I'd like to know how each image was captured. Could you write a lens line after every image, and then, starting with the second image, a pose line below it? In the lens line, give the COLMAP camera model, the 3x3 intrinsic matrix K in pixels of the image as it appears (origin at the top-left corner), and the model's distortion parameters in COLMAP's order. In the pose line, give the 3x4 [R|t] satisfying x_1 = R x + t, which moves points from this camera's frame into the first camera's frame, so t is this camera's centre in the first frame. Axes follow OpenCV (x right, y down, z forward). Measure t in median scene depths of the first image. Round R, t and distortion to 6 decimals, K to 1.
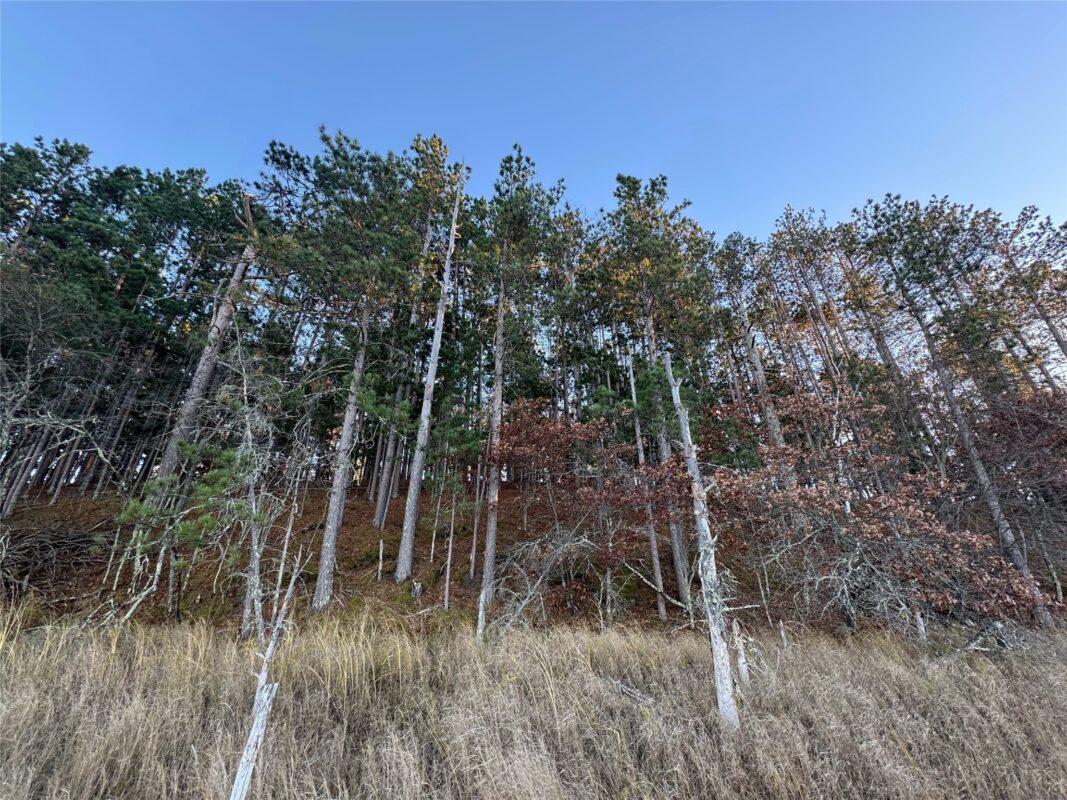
lens RADIAL K [[424.2, 0, 535.3], [0, 424.2, 398.5], [0, 0, 1]] dist [-0.001690, 0.000025]
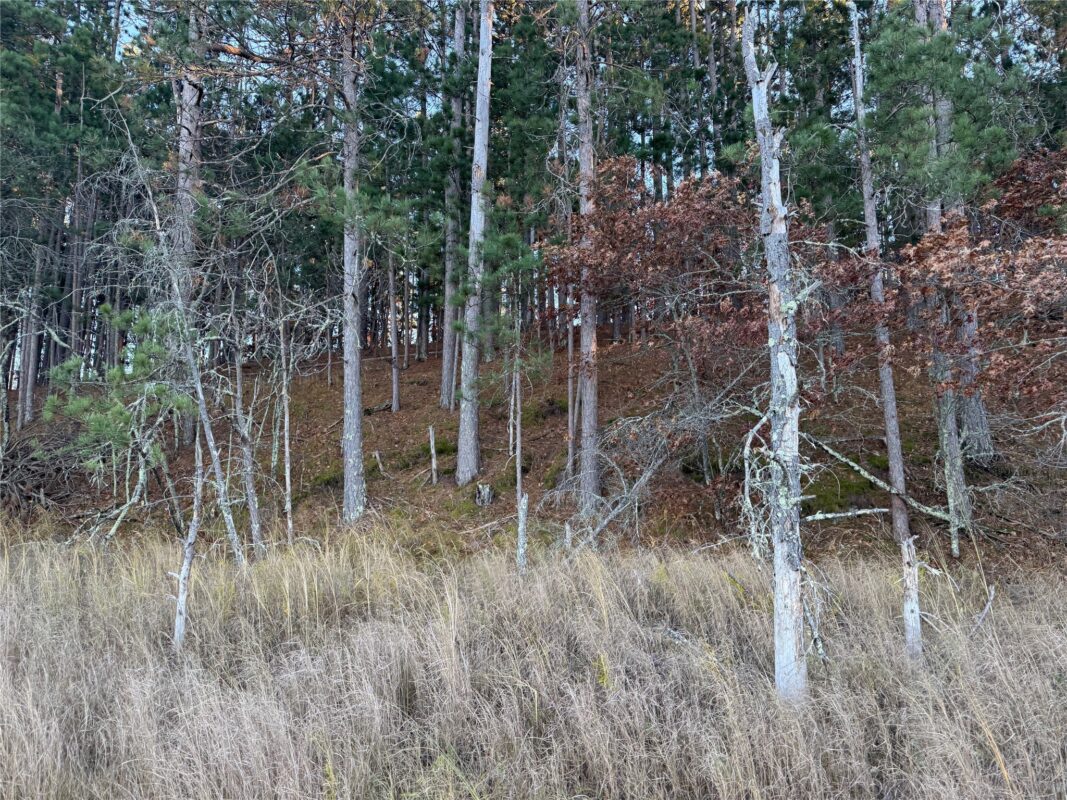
lens RADIAL K [[742.1, 0, 534.1], [0, 742.1, 392.4], [0, 0, 1]] dist [0.085381, -0.103570]
pose [[0.929275, -0.064577, -0.363699, 0.230891], [0.162970, 0.955268, 0.246786, 0.030953], [0.331494, -0.288604, 0.898231, 0.044620]]
